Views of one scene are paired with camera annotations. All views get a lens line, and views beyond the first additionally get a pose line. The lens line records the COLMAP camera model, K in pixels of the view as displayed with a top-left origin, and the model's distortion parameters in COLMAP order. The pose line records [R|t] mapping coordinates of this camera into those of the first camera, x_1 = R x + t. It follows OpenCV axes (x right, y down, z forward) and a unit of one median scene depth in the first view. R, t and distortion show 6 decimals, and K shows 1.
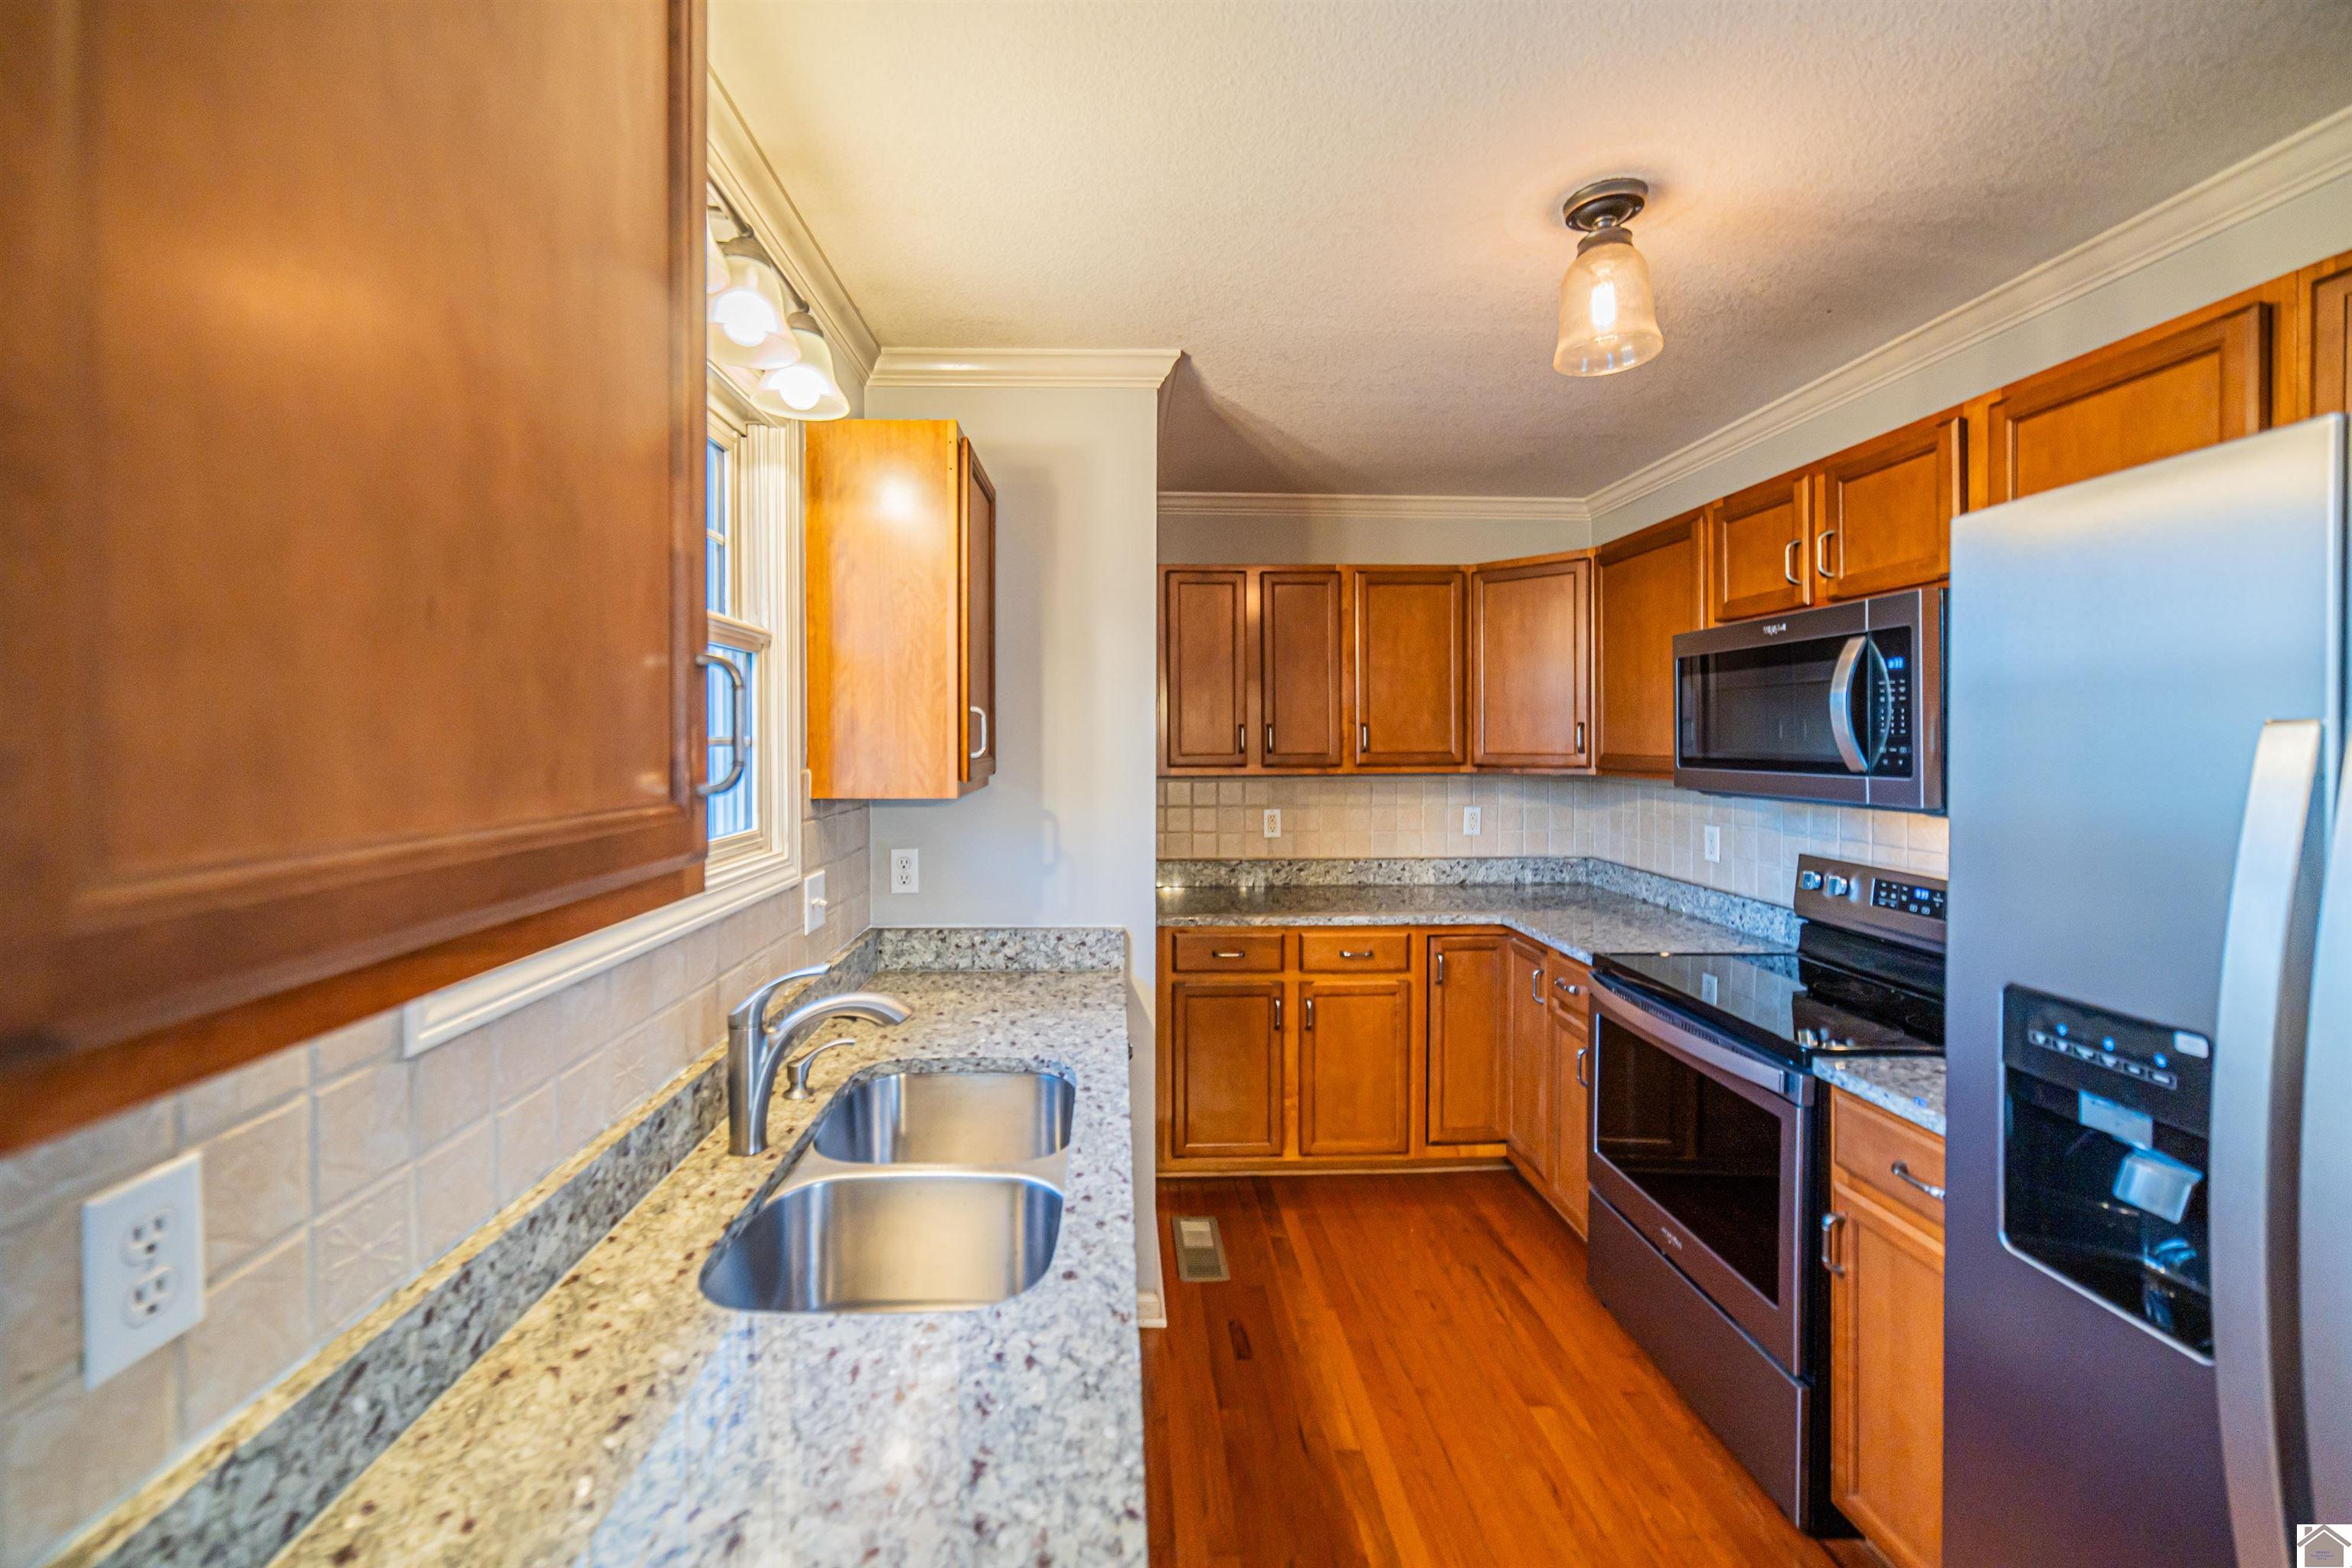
lens RADIAL K [[928.1, 0, 1128.1], [0, 928.1, 750.9], [0, 0, 1]] dist [-0.000157, 0.000044]
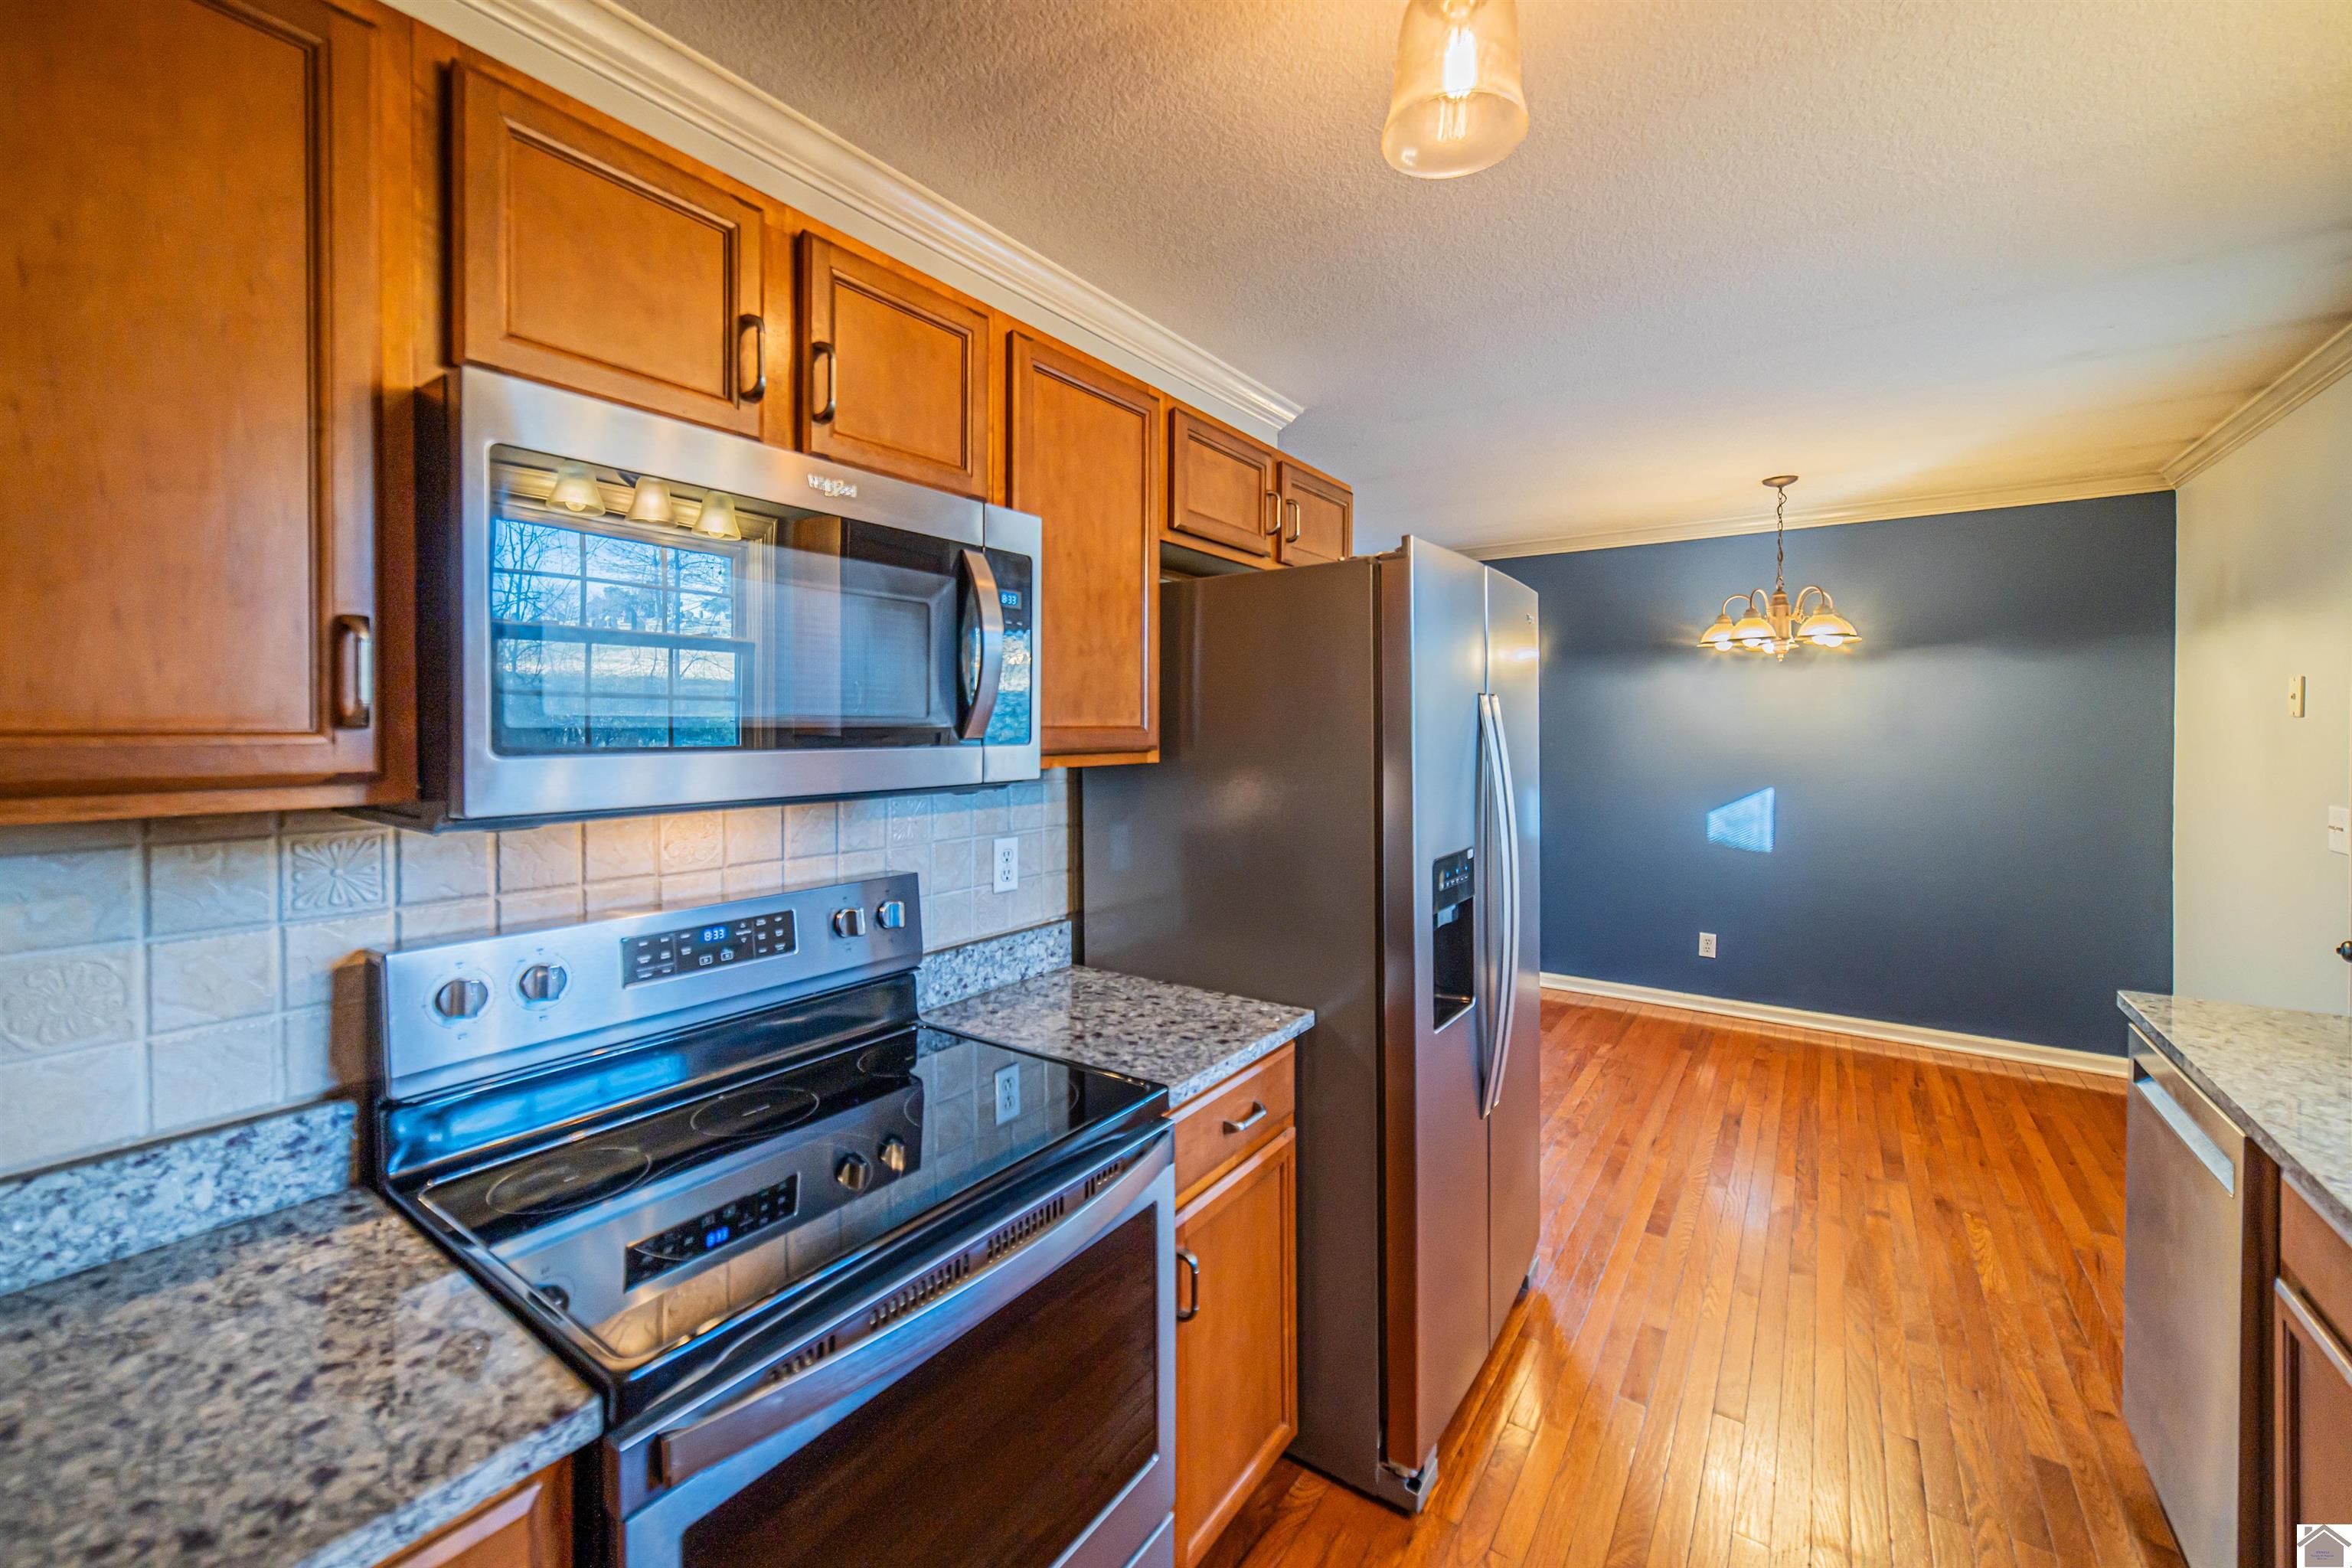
lens RADIAL K [[919.9, 0, 1180.0], [0, 919.9, 748.9], [0, 0, 1]] dist [0.000101, 0.000409]
pose [[-0.809874, -0.009098, 0.586533, 0.147852], [0.010053, 0.999518, 0.029385, 0.006464], [-0.586517, 0.029695, -0.809392, 0.908326]]
